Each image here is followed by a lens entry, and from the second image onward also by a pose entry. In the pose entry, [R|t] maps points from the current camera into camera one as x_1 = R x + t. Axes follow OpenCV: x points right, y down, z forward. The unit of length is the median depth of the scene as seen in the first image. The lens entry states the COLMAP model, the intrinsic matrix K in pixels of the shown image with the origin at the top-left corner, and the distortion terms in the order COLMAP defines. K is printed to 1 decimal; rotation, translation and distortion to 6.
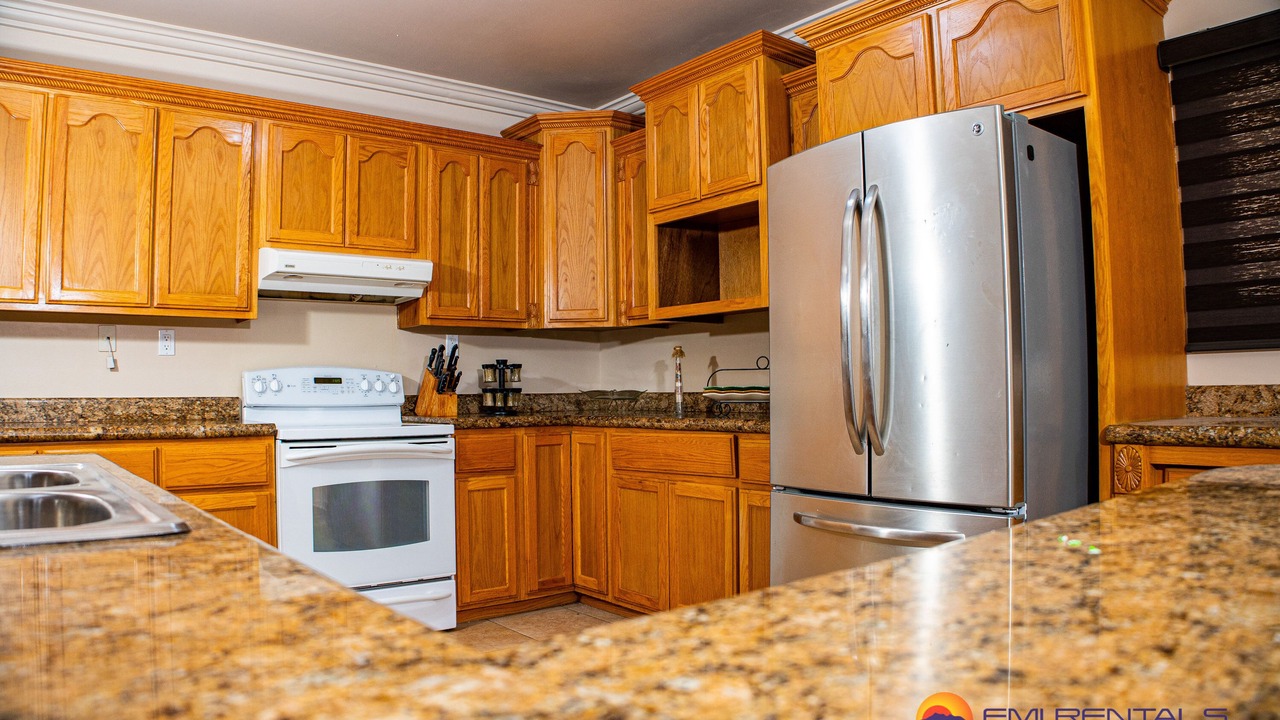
lens RADIAL K [[922.9, 0, 640.0], [0, 922.9, 360.0], [0, 0, 1]] dist [-0.117921, 0.006564]
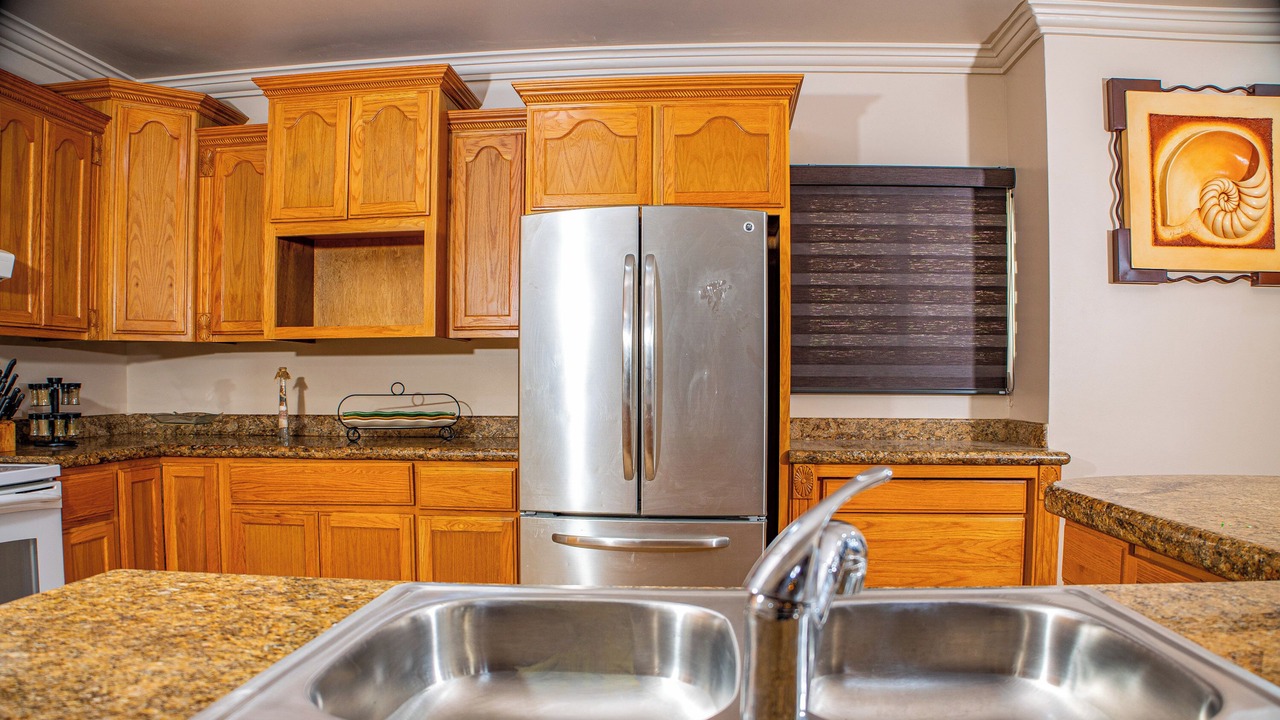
lens RADIAL K [[893.0, 0, 637.6], [0, 893.0, 419.4], [0, 0, 1]] dist [-0.108640, 0.007713]
pose [[0.682920, -0.016677, 0.730303, -0.366557], [-0.035741, 0.997779, 0.056207, -0.025304], [-0.729619, -0.064486, 0.680807, 0.129750]]
